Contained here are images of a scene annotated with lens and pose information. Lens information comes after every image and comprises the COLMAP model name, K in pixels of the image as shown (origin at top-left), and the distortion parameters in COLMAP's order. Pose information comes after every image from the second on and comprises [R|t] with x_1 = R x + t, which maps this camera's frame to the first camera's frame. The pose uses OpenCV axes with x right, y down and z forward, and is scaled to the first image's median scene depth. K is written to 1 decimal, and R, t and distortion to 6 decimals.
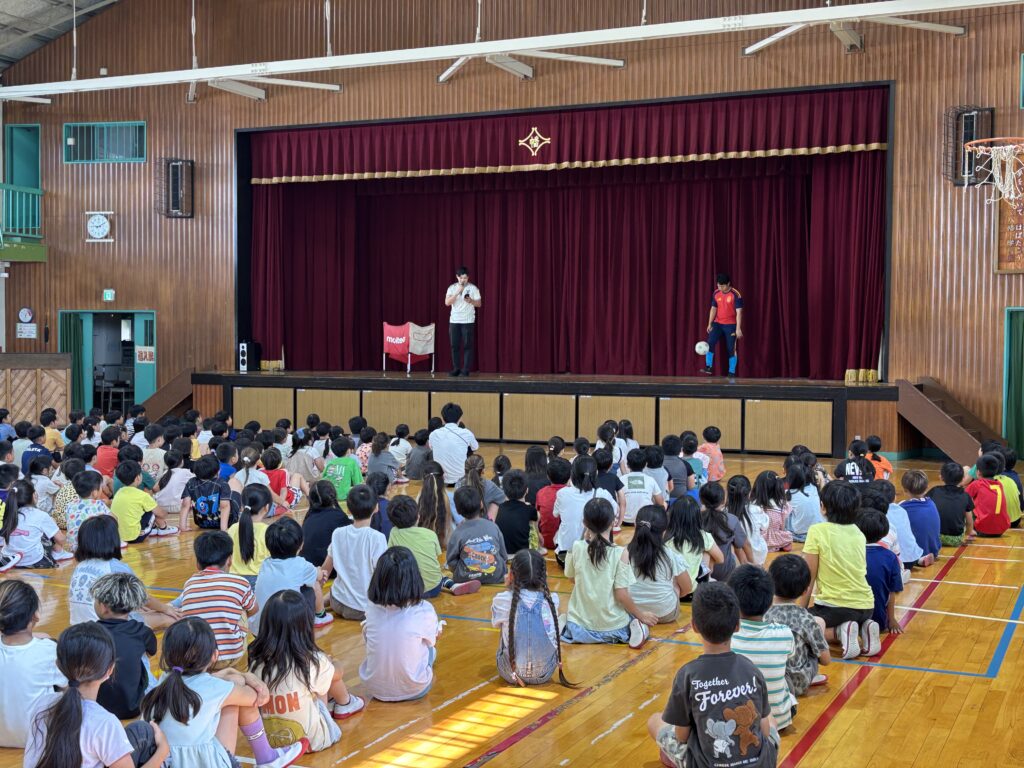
lens RADIAL K [[1304.1, 0, 503.7], [0, 1304.1, 387.2], [0, 0, 1]] dist [0.055822, 0.000000]
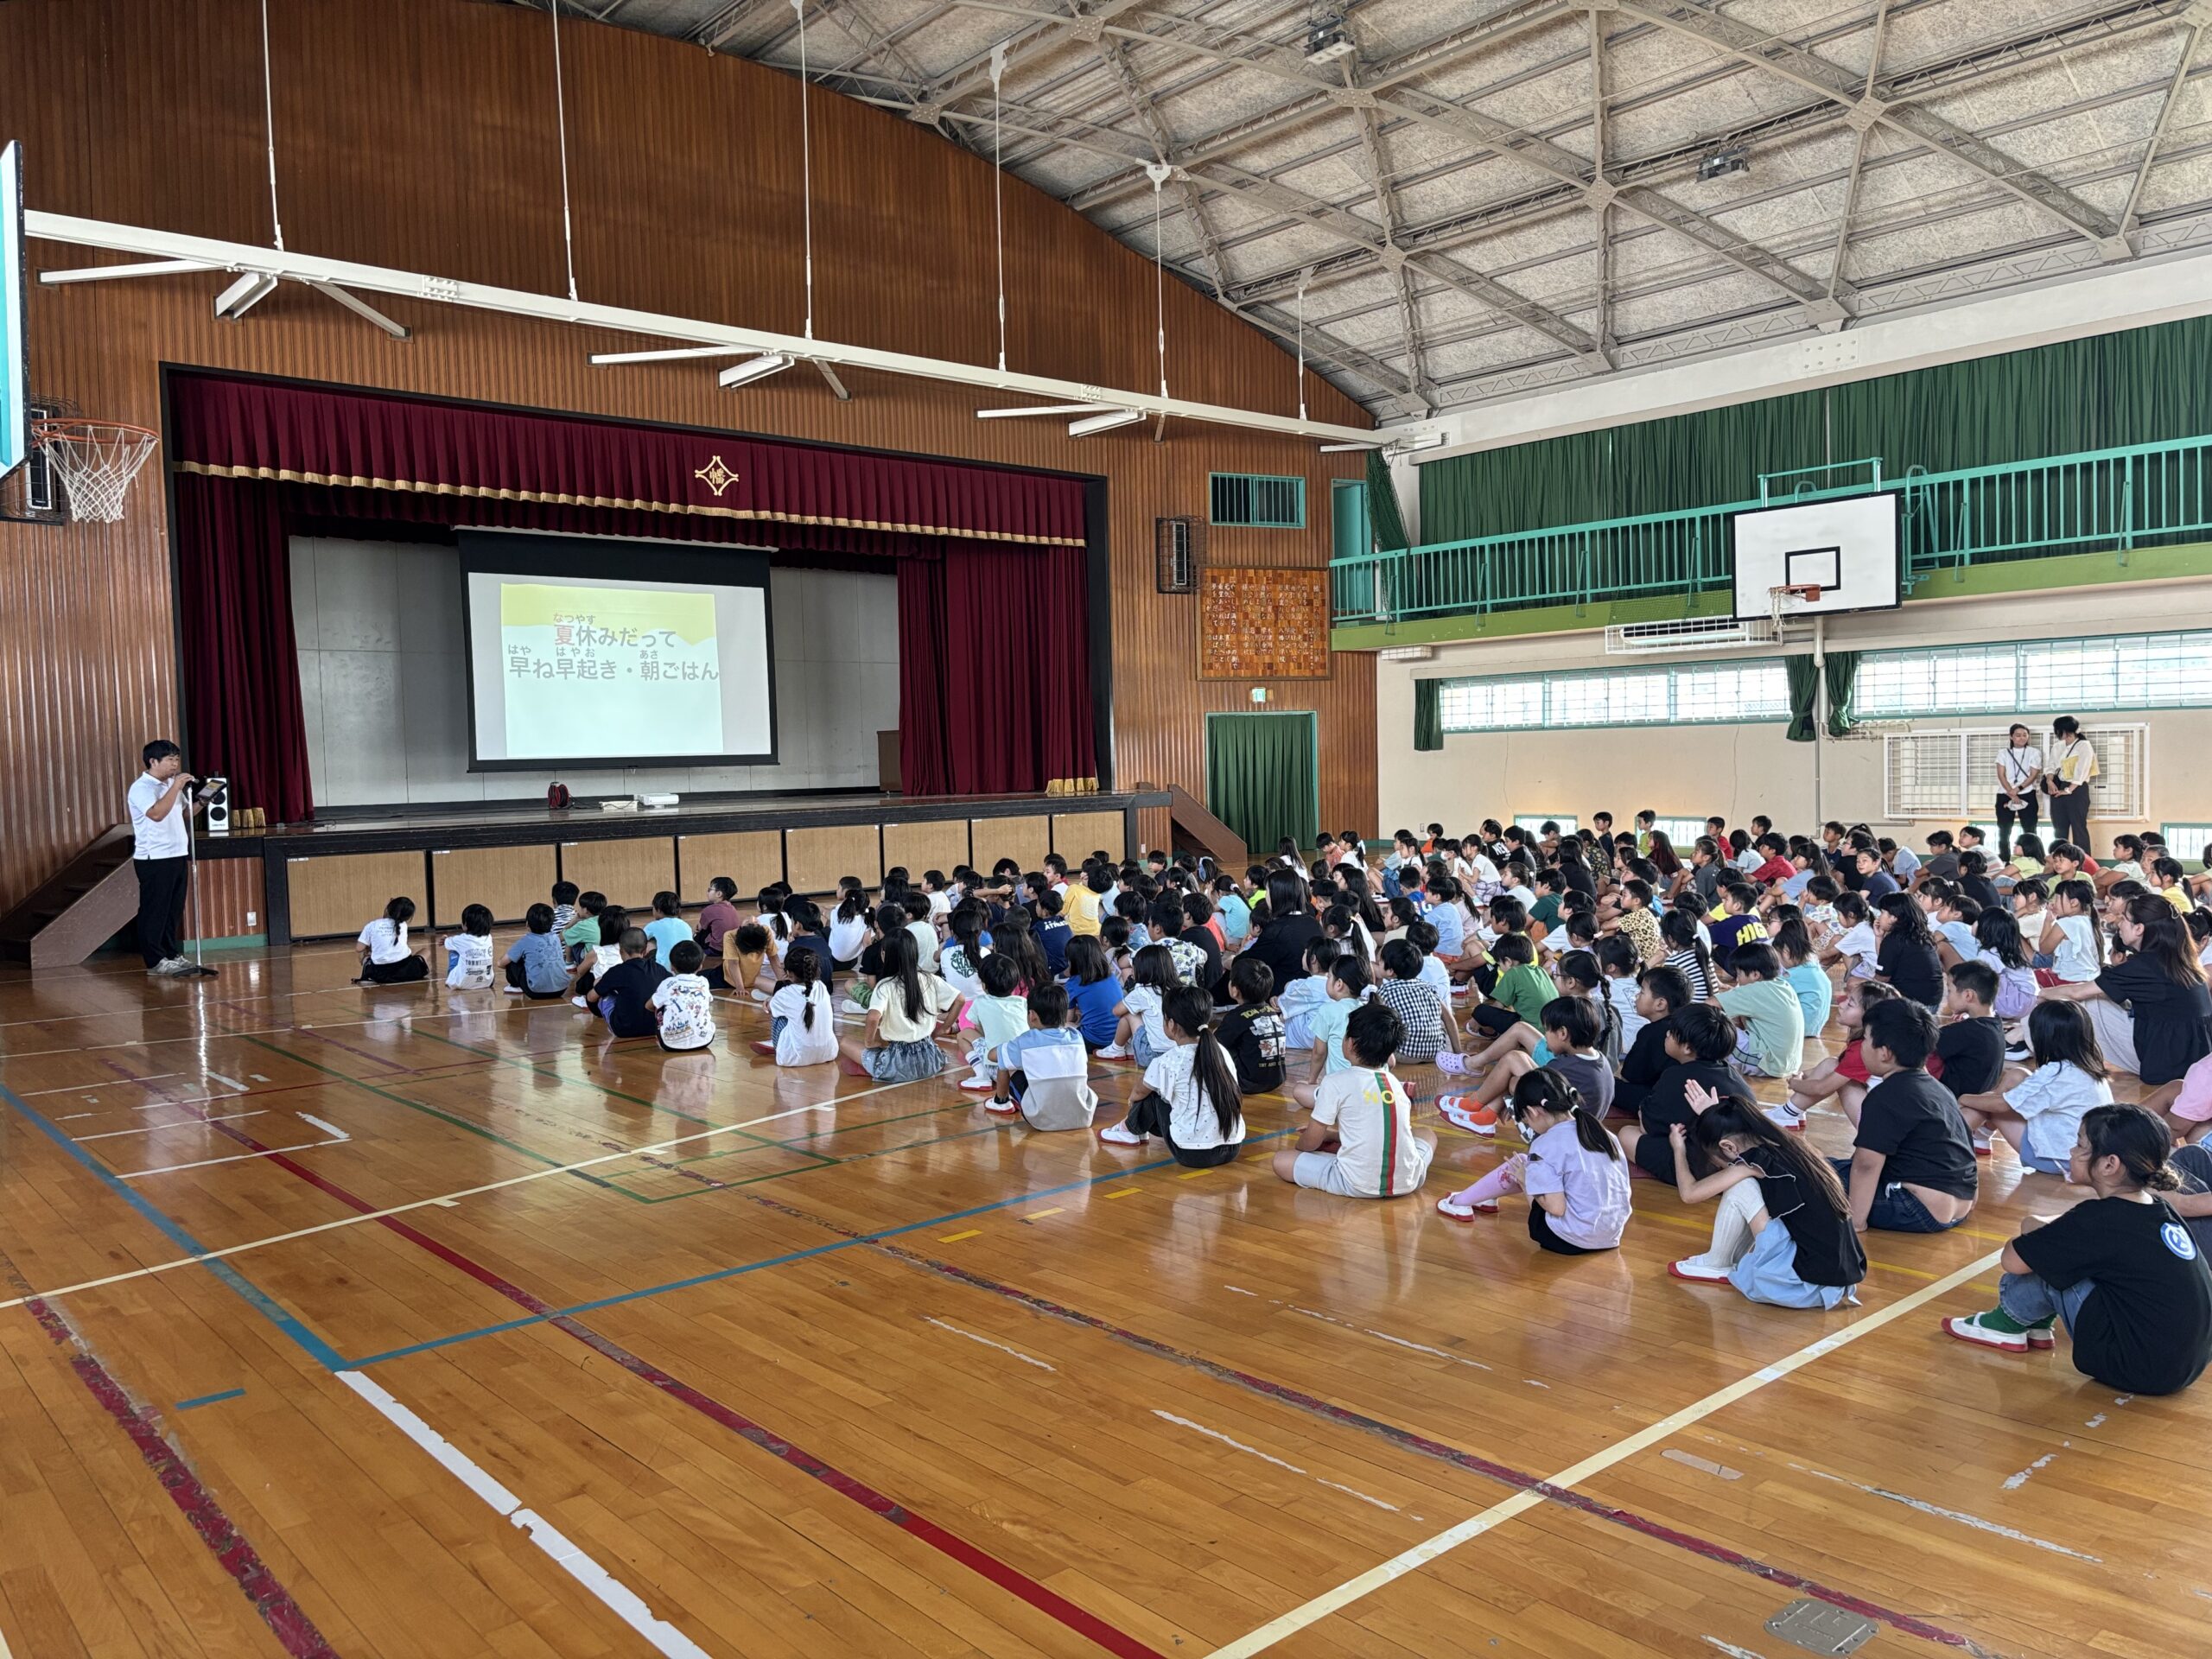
lens RADIAL K [[1666.9, 0, 1083.8], [0, 1666.9, 826.2], [0, 0, 1]] dist [0.033639, -0.035543]
pose [[0.410595, -0.056169, 0.910086, -0.669314], [0.057774, 0.997698, 0.035511, -0.017924], [-0.909986, 0.037999, 0.412895, 0.415788]]
